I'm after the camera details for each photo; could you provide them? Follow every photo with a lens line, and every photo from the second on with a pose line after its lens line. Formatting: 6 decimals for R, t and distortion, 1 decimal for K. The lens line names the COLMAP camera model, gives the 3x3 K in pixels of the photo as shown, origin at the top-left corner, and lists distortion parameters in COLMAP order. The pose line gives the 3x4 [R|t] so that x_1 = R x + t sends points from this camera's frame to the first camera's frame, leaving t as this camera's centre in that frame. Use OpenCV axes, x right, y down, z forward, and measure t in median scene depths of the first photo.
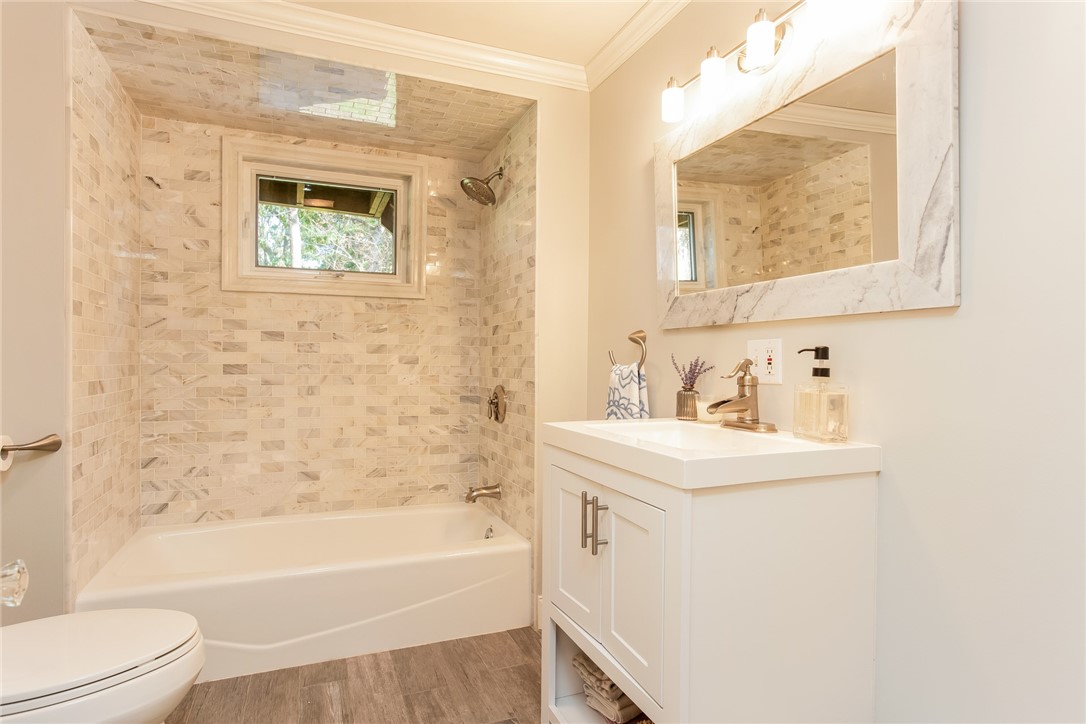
lens RADIAL K [[583.8, 0, 540.9], [0, 583.8, 359.9], [0, 0, 1]] dist [-0.017602, 0.000101]
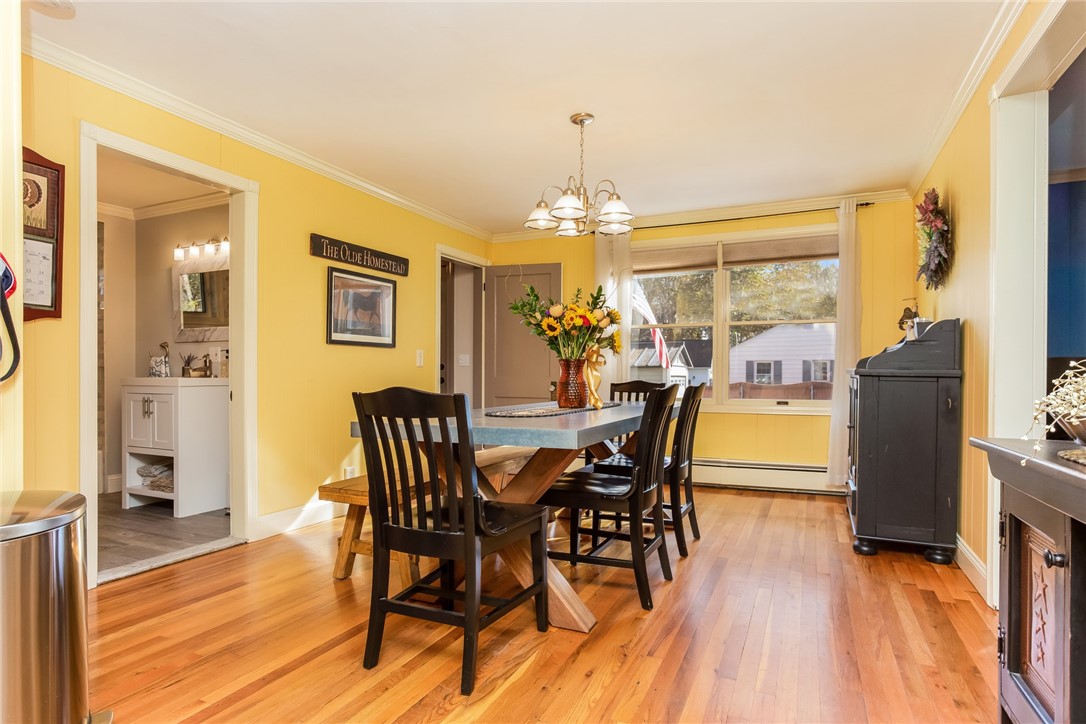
lens RADIAL K [[583.8, 0, 540.3], [0, 583.8, 370.5], [0, 0, 1]] dist [-0.017602, 0.000101]
pose [[0.741053, -0.008340, 0.671395, -0.335792], [0.006571, 0.999965, 0.005169, 0.072585], [-0.671415, 0.000581, 0.741081, -2.095750]]
